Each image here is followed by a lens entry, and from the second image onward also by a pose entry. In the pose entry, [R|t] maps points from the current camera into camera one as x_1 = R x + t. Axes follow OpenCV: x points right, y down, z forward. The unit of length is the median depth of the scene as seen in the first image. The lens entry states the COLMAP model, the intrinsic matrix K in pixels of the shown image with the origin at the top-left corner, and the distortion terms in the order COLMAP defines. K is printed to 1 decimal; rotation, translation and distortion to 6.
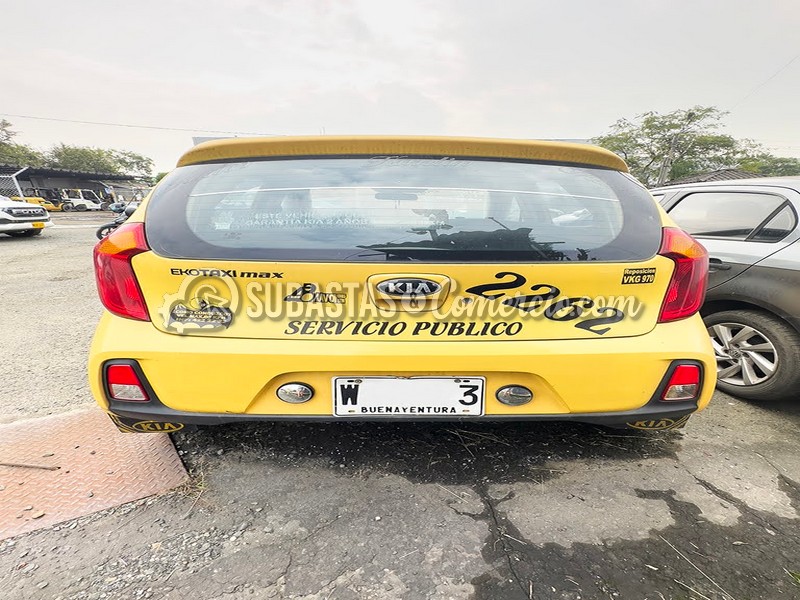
lens RADIAL K [[317.8, 0, 400.3], [0, 317.8, 319.4], [0, 0, 1]] dist [0.000708, 0.000063]
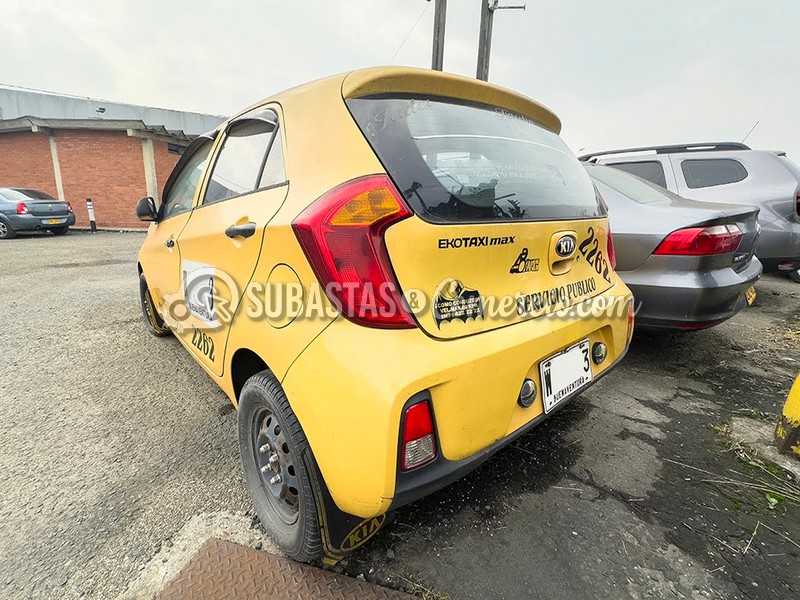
lens RADIAL K [[442.7, 0, 400.0], [0, 442.7, 300.0], [0, 0, 1]] dist [0.000046, 0.000028]
pose [[0.799255, -0.177803, 0.574088, -1.303618], [0.243572, 0.969100, -0.038962, -0.020239], [-0.549422, 0.170973, 0.817866, 0.297810]]
